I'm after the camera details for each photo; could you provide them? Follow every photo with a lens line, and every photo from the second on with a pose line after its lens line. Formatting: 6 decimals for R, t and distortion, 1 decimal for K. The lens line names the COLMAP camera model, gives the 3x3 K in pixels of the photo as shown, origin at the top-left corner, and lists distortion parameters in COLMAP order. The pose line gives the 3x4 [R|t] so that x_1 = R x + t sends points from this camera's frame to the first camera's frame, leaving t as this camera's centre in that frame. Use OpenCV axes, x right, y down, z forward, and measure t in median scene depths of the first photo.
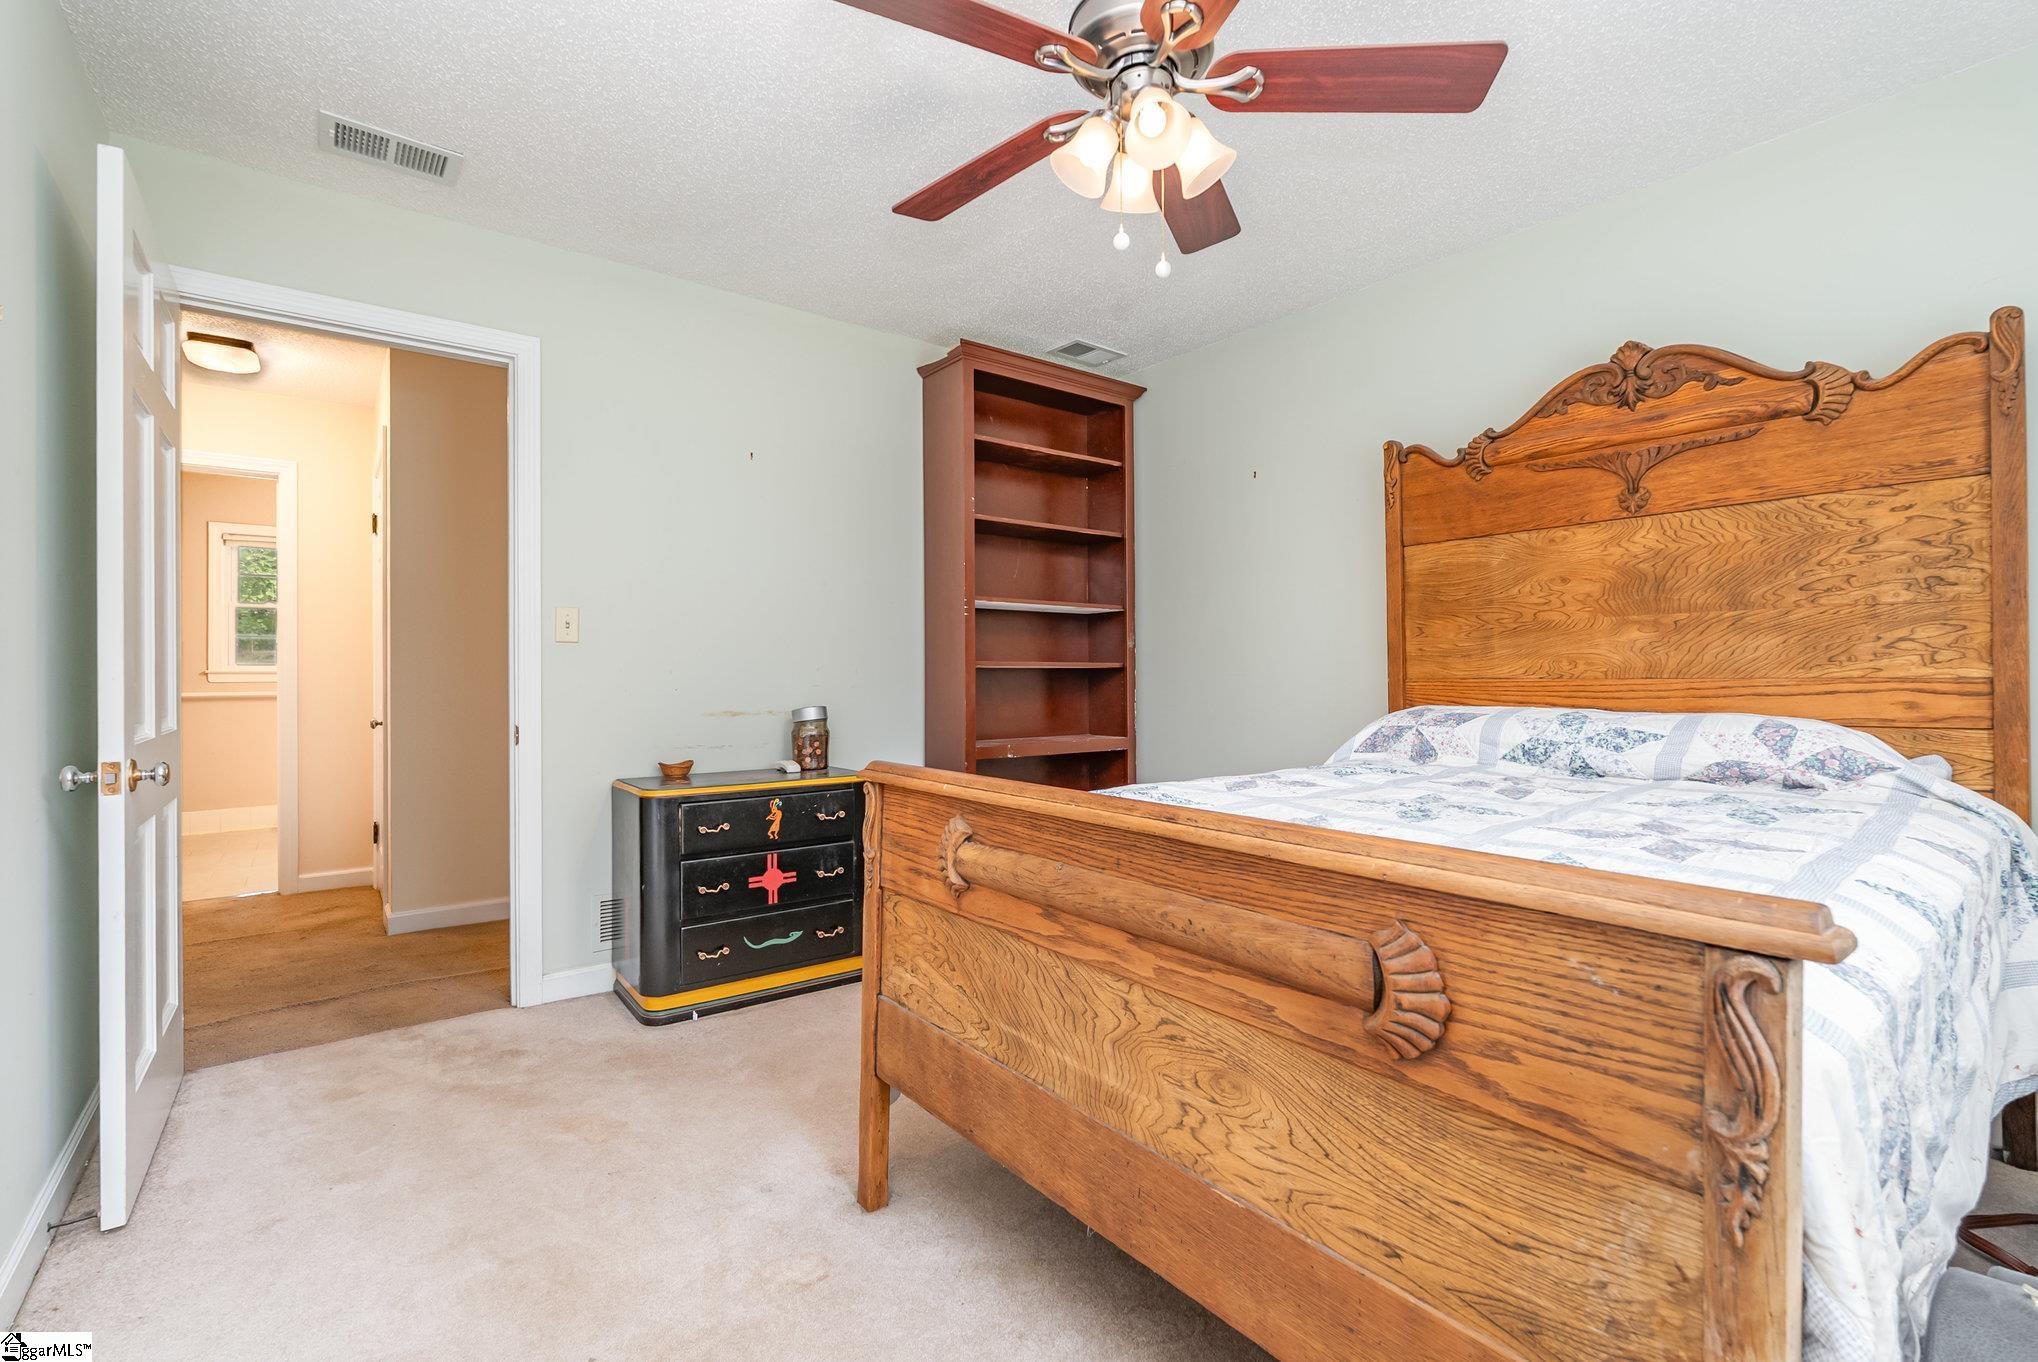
lens RADIAL K [[905.0, 0, 1020.0], [0, 905.0, 675.0], [0, 0, 1]] dist [-0.007366, 0.001551]
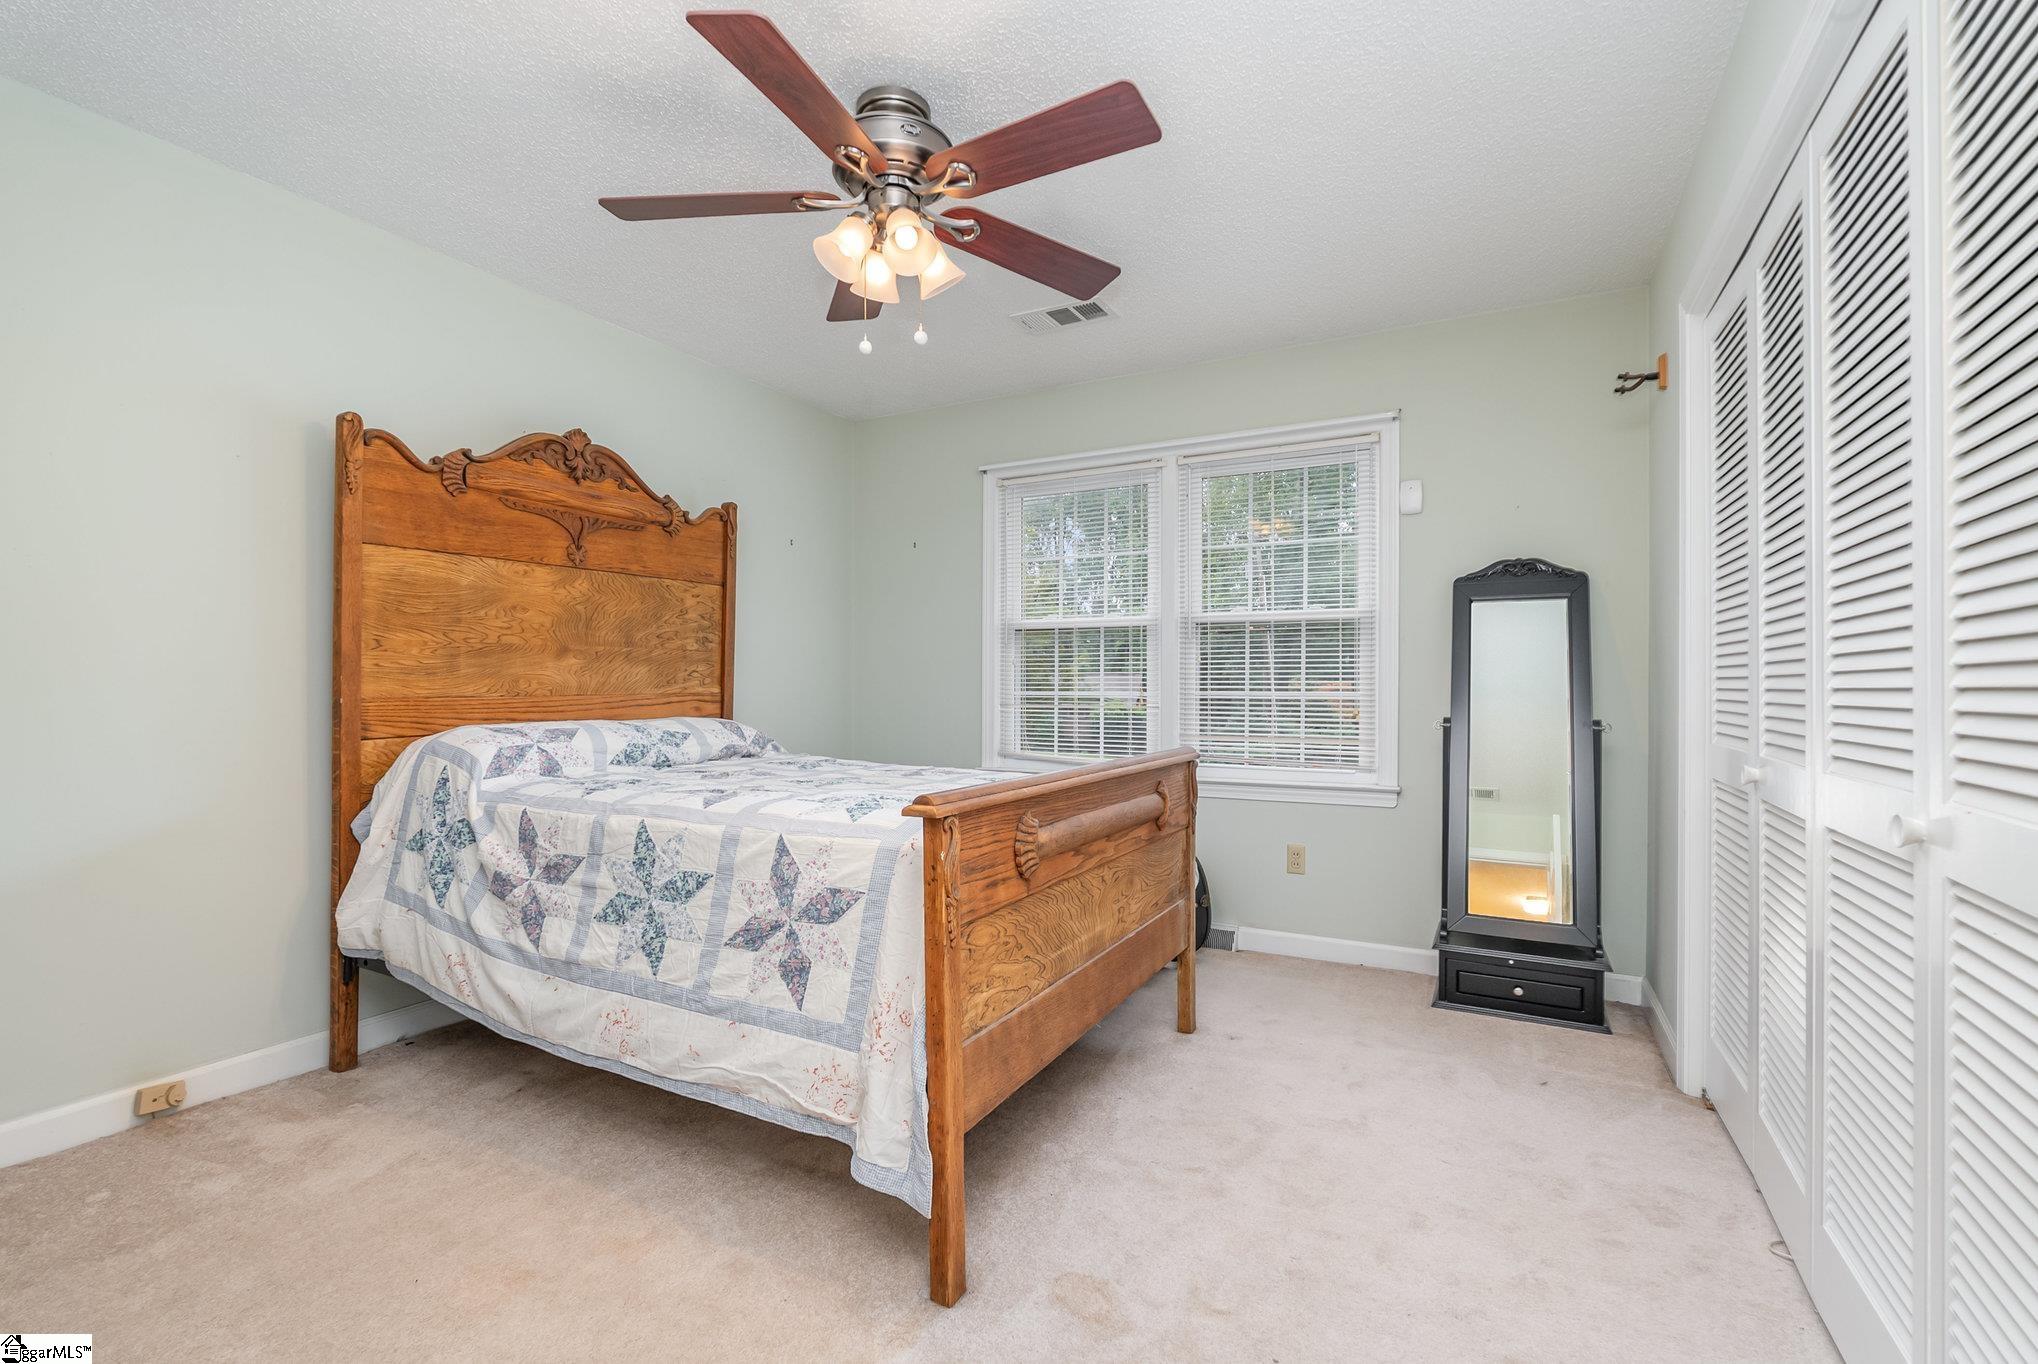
lens RADIAL K [[905.0, 0, 1019.8], [0, 905.0, 684.6], [0, 0, 1]] dist [-0.007366, 0.001551]
pose [[-0.405999, 0.004001, 0.913865, -0.733006], [0.002397, 0.999992, -0.003313, -0.005513], [-0.913871, 0.000846, -0.406005, 0.950126]]
